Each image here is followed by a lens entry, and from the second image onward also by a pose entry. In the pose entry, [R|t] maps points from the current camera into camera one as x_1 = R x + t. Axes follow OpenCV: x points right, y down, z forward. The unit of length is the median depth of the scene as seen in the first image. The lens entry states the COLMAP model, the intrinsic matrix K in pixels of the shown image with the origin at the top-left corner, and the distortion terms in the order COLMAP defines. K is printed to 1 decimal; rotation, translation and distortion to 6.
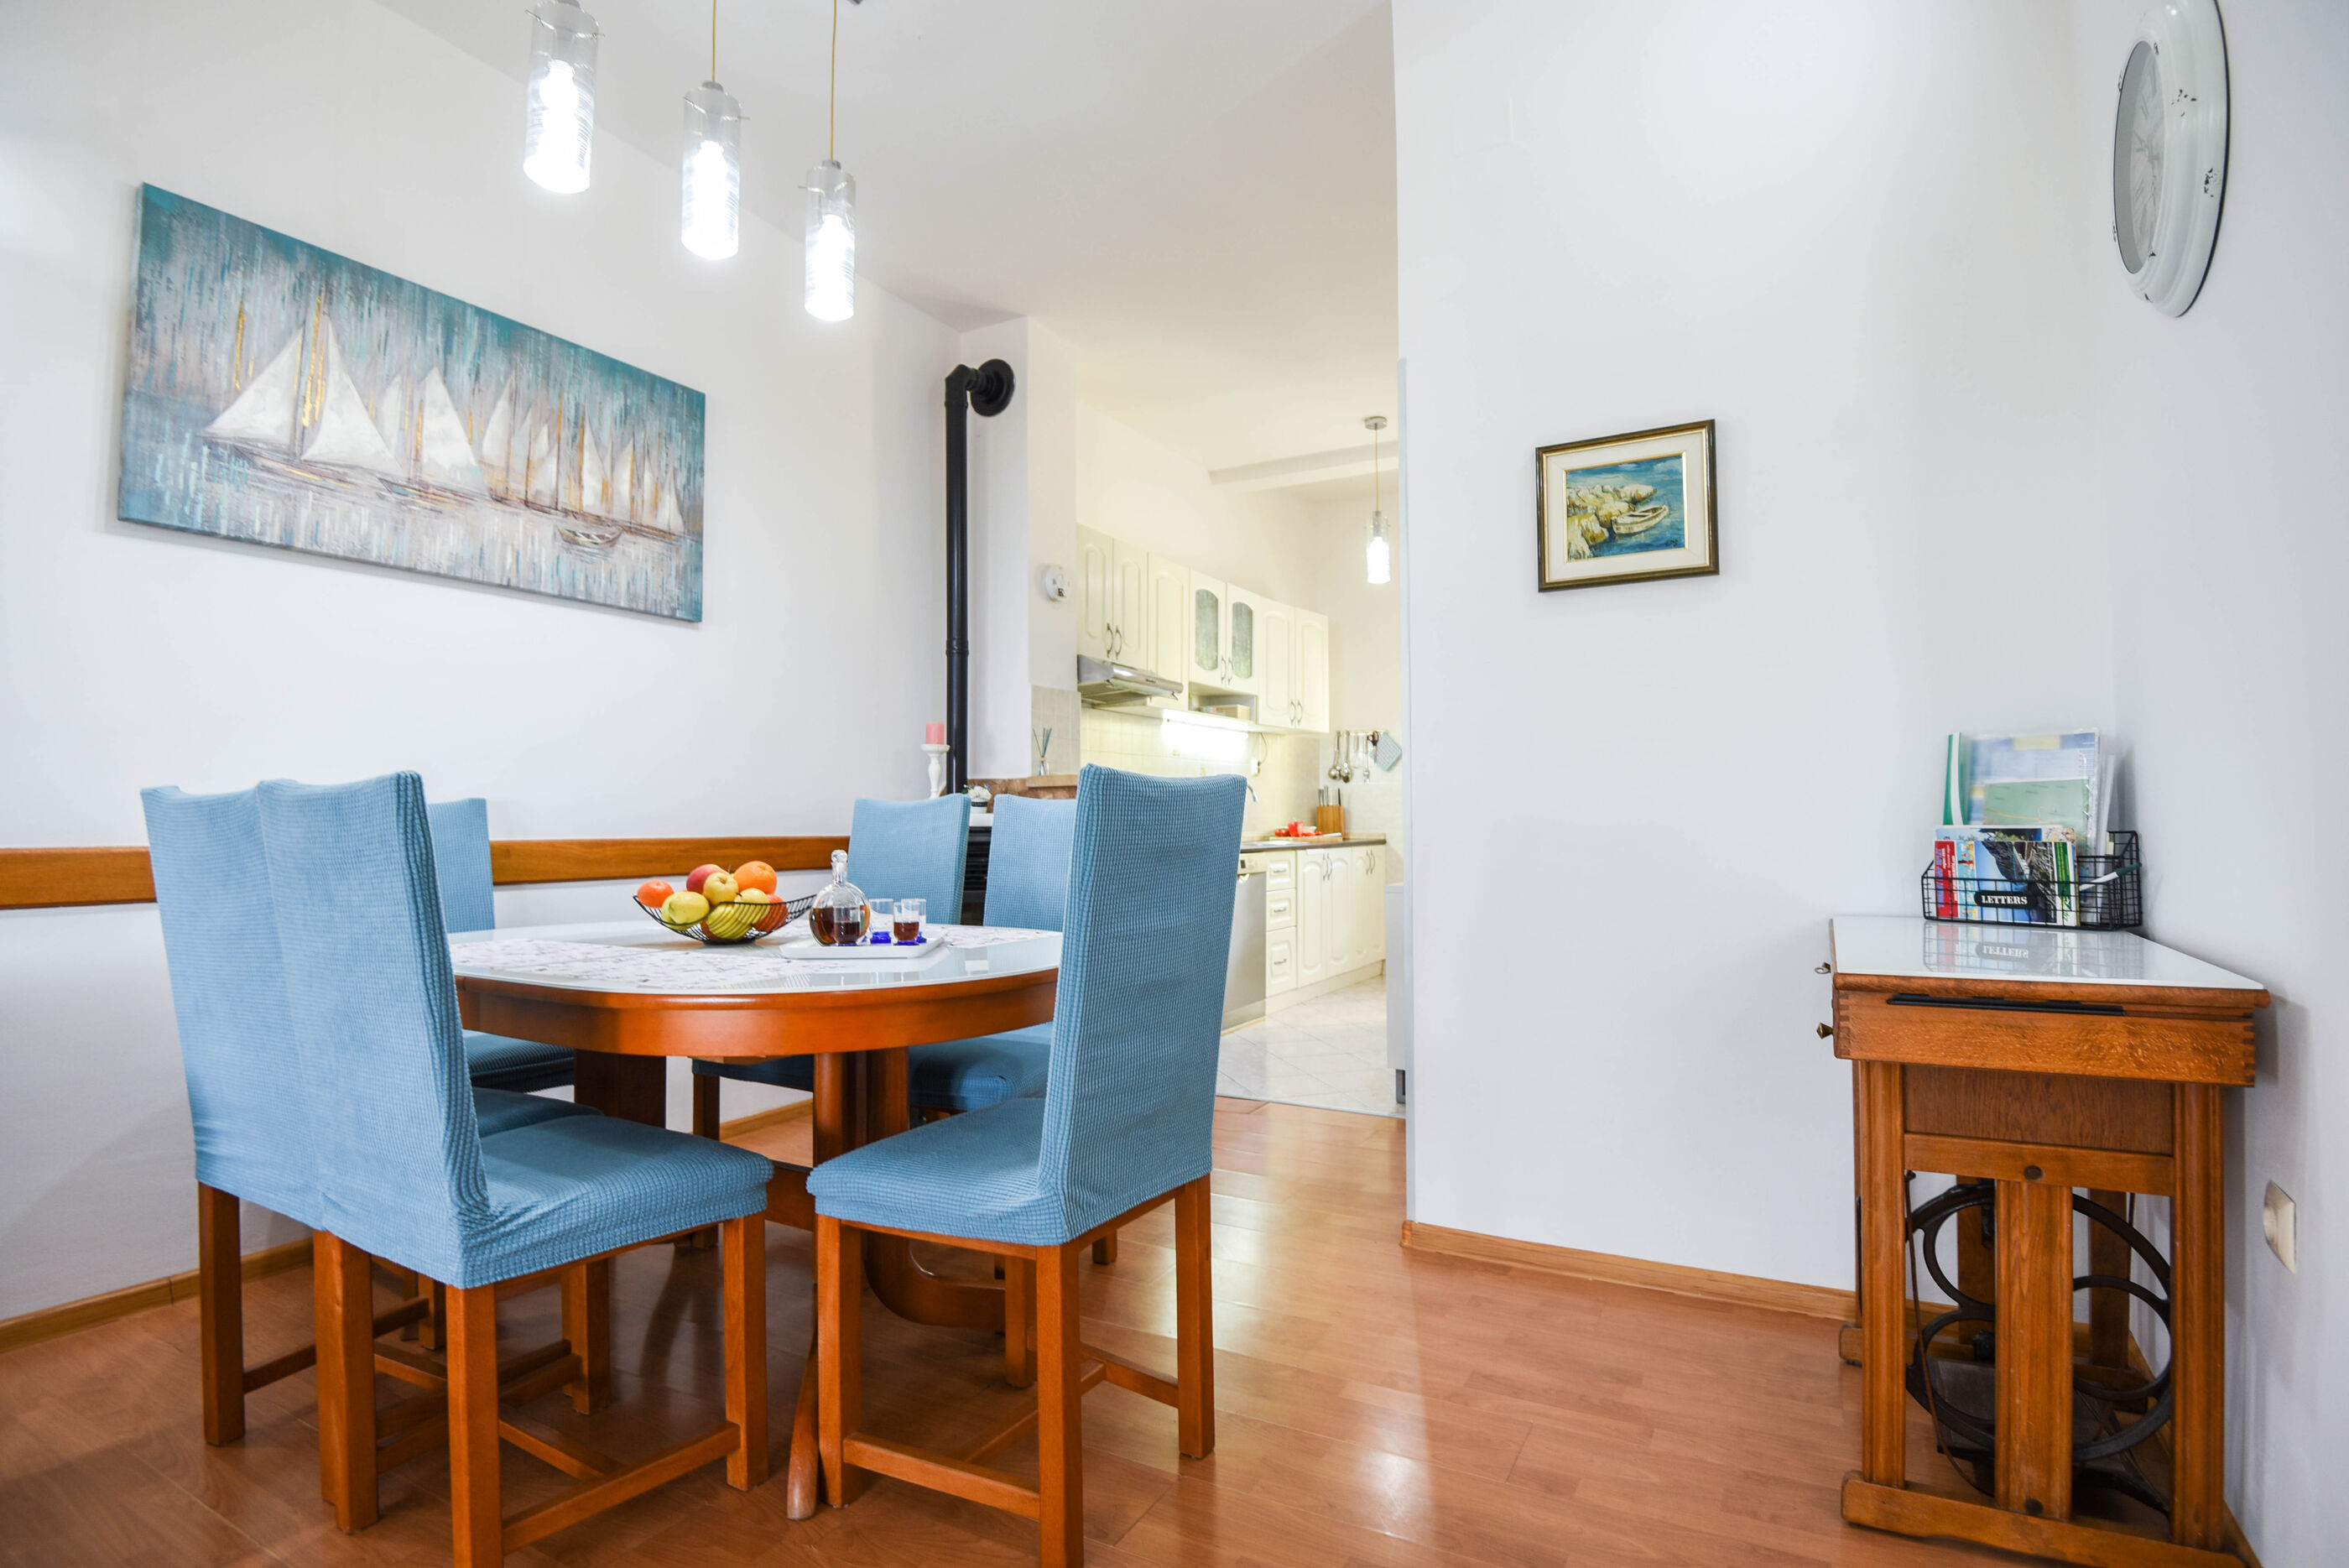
lens RADIAL K [[1137.6, 0, 1174.5], [0, 1137.6, 784.0], [0, 0, 1]] dist [-0.013174, -0.019672]
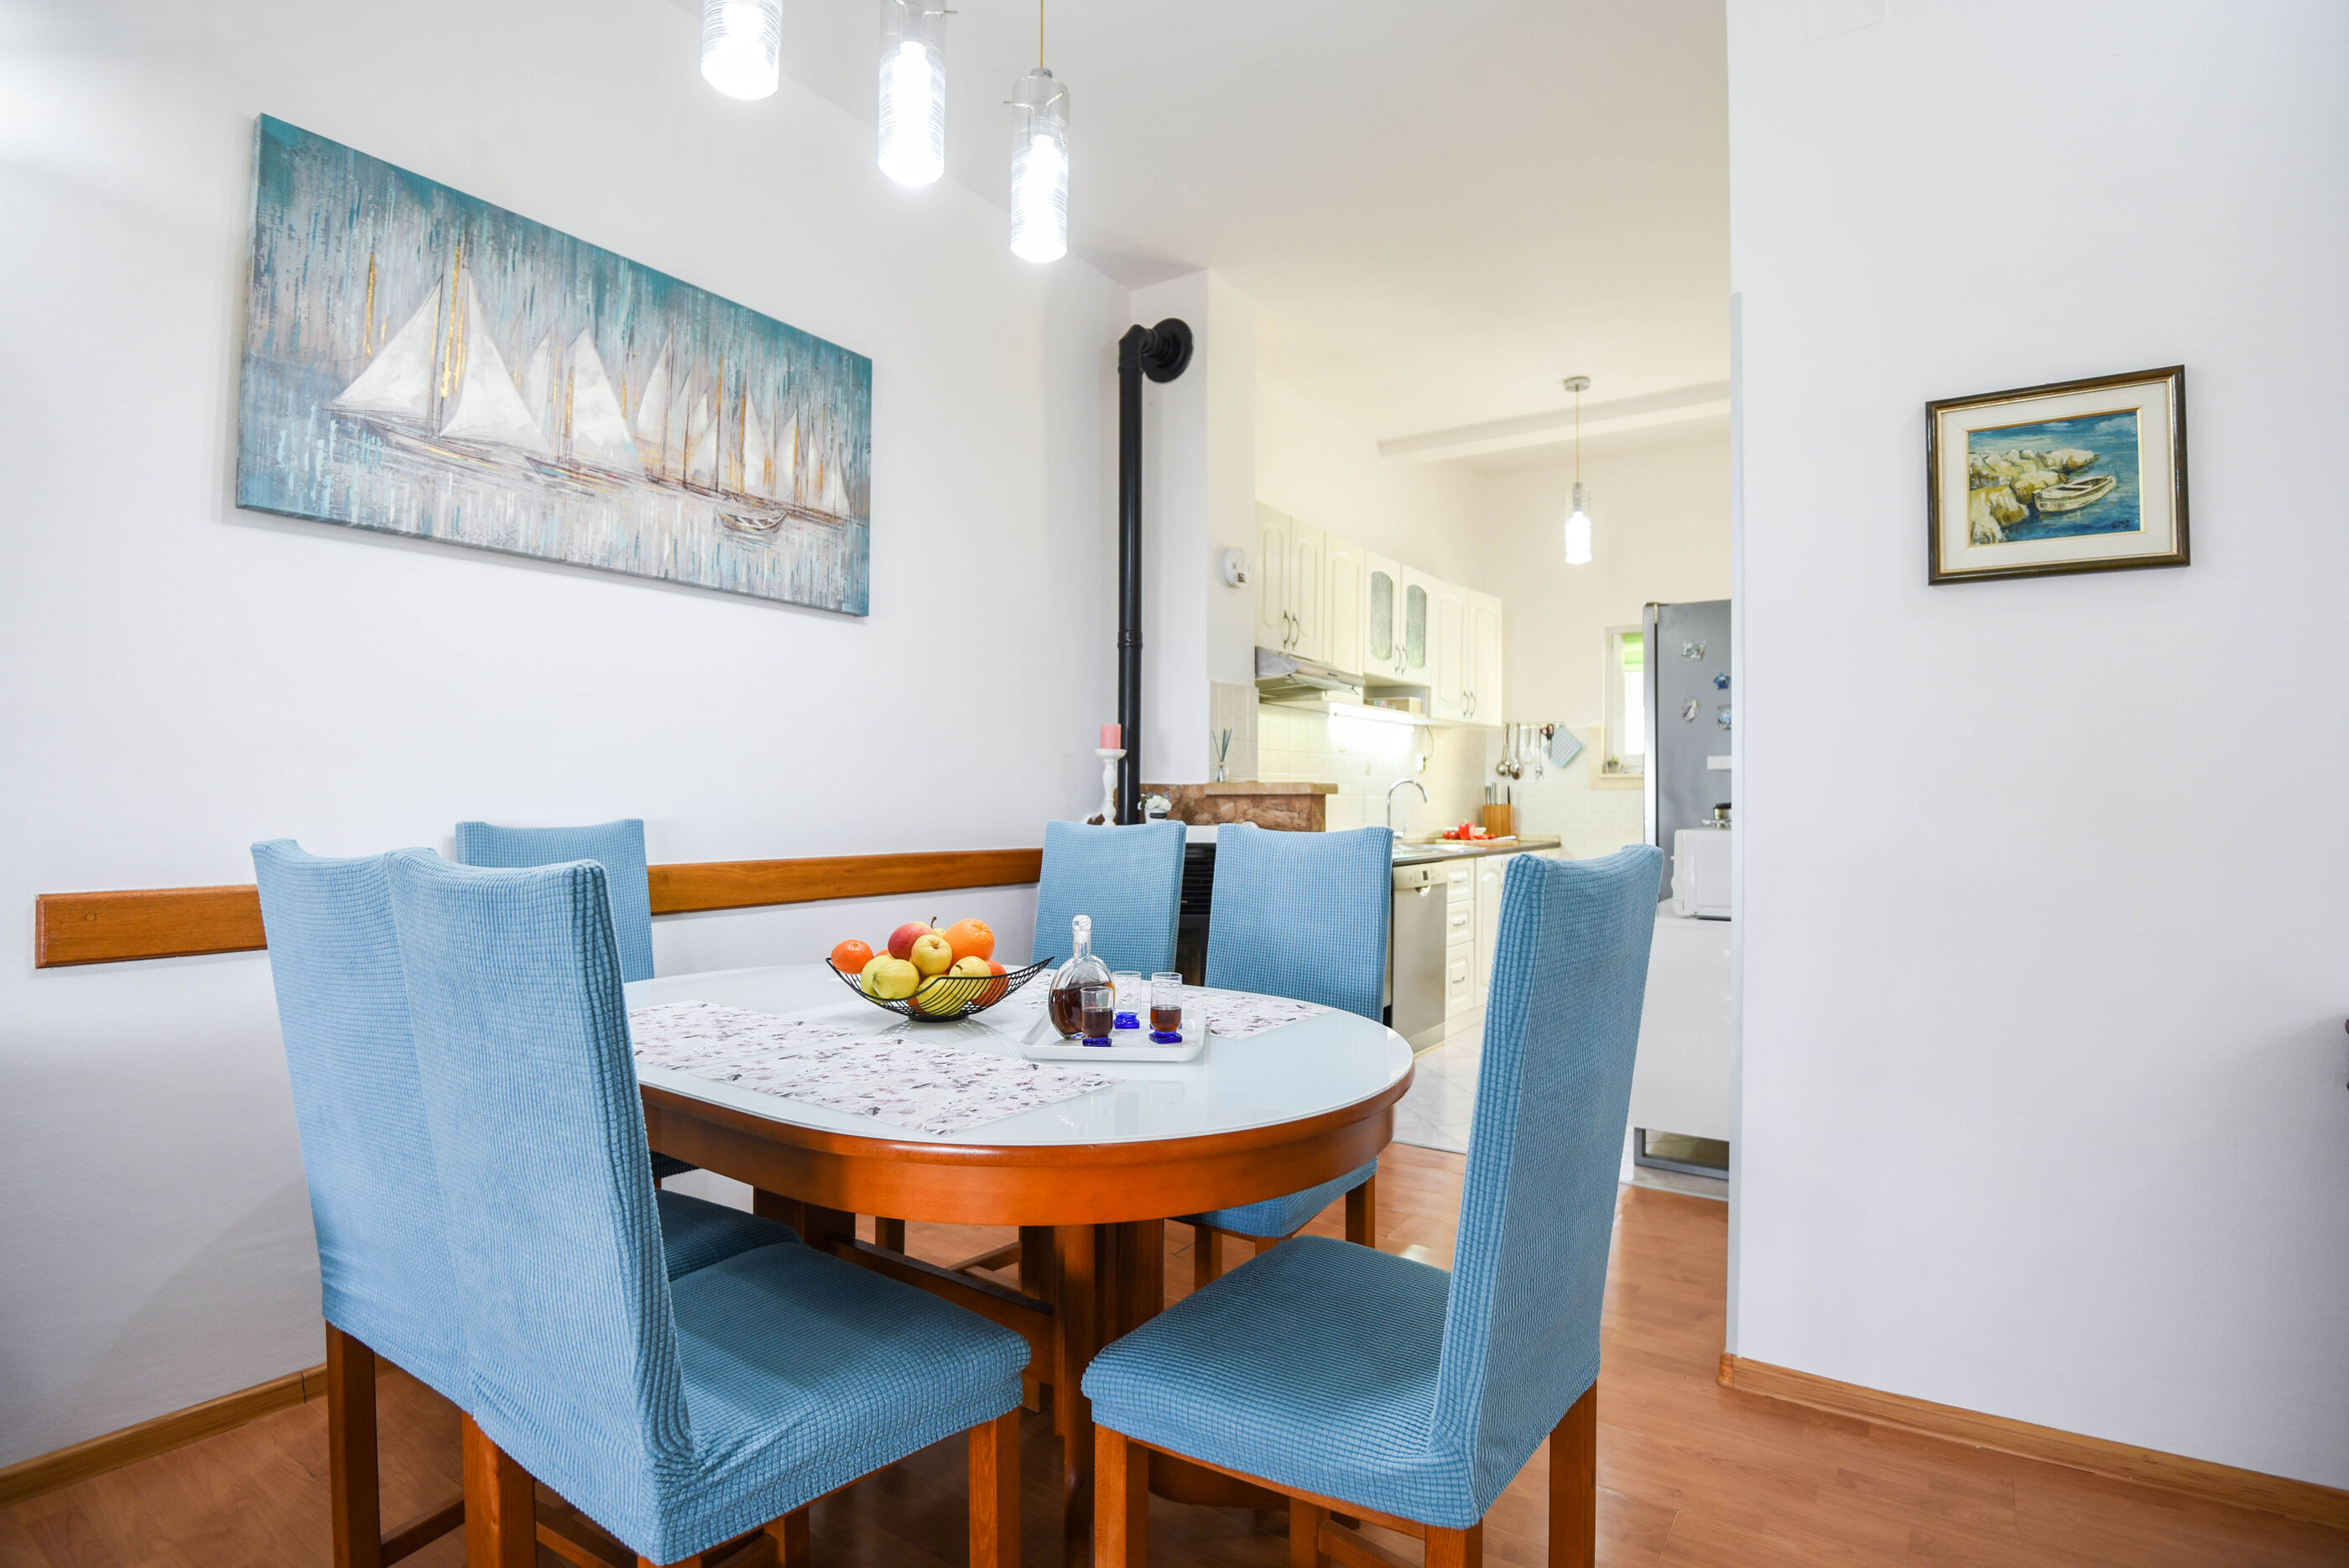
lens RADIAL K [[1135.4, 0, 1174.5], [0, 1135.4, 784.0], [0, 0, 1]] dist [-0.001339, -0.030924]
pose [[0.996160, 0.010623, -0.086905, -0.128659], [-0.008822, 0.999739, 0.021076, -0.041463], [0.087106, -0.020229, 0.995994, 0.165354]]
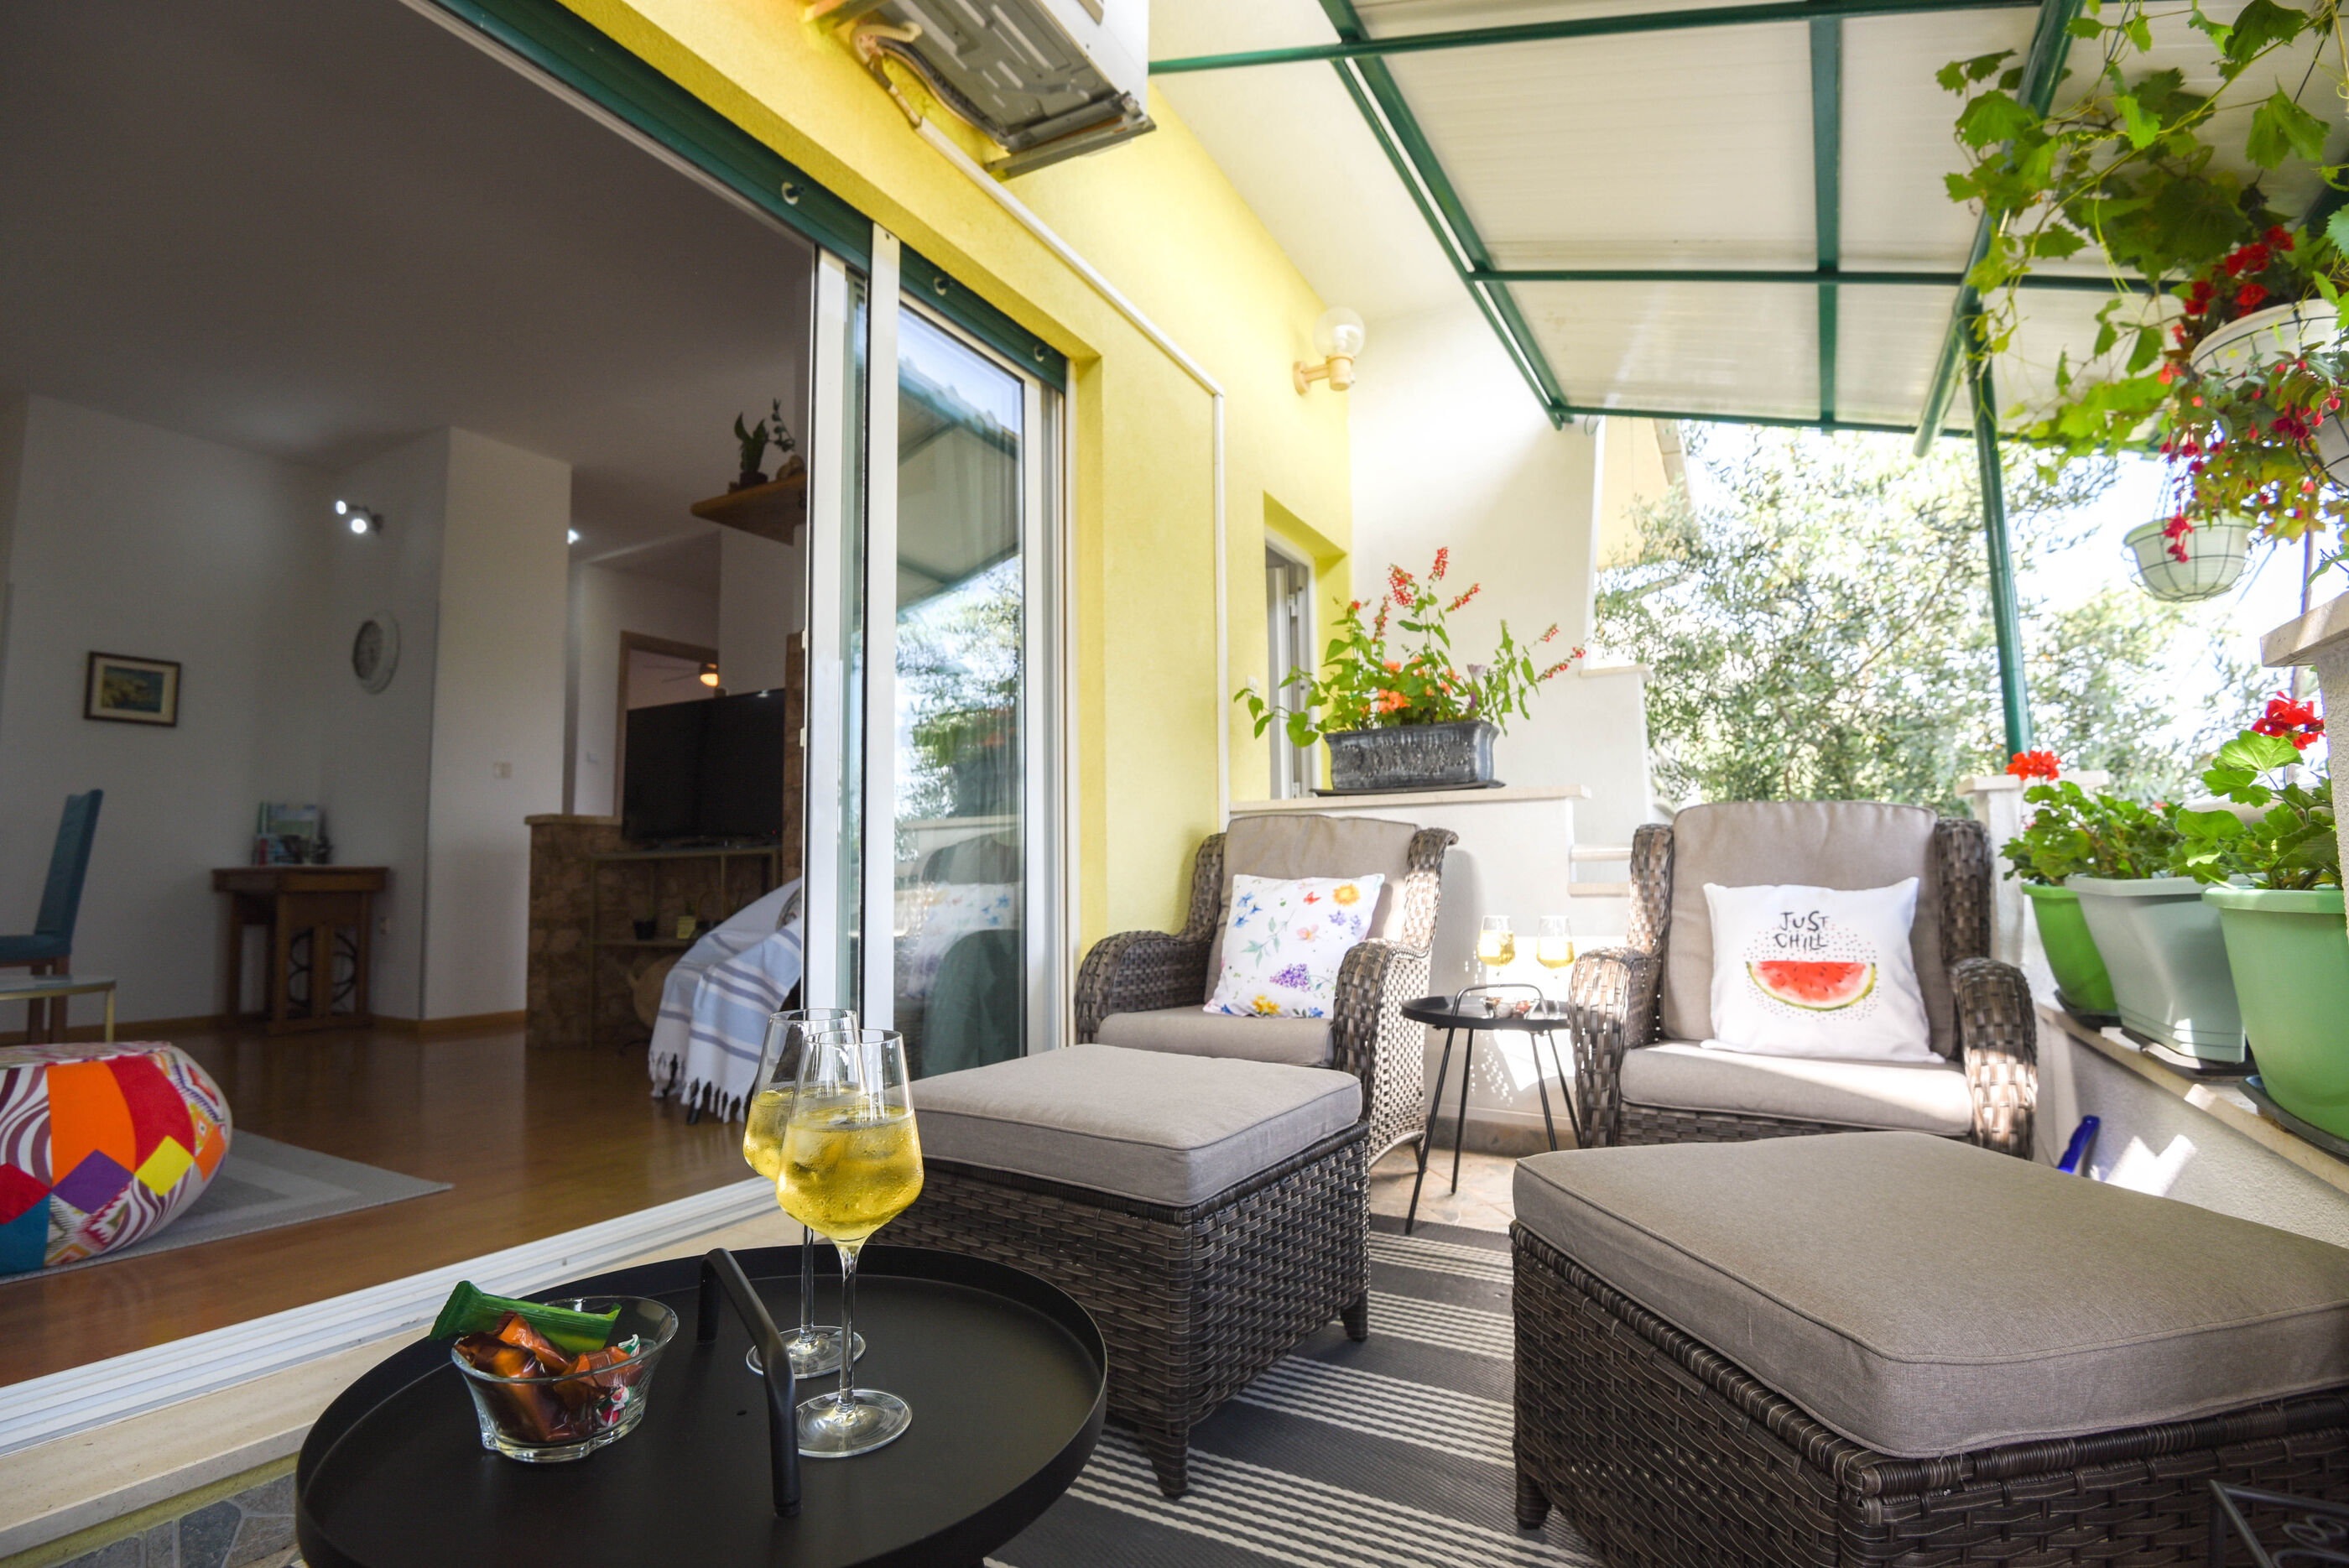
lens RADIAL K [[1069.8, 0, 1174.5], [0, 1069.8, 784.0], [0, 0, 1]] dist [-0.014711, -0.023734]
pose [[-0.009967, 0.096745, 0.995259, -1.536958], [-0.013980, 0.995198, -0.096879, 0.104968], [-0.999853, -0.014879, -0.008566, -0.990062]]
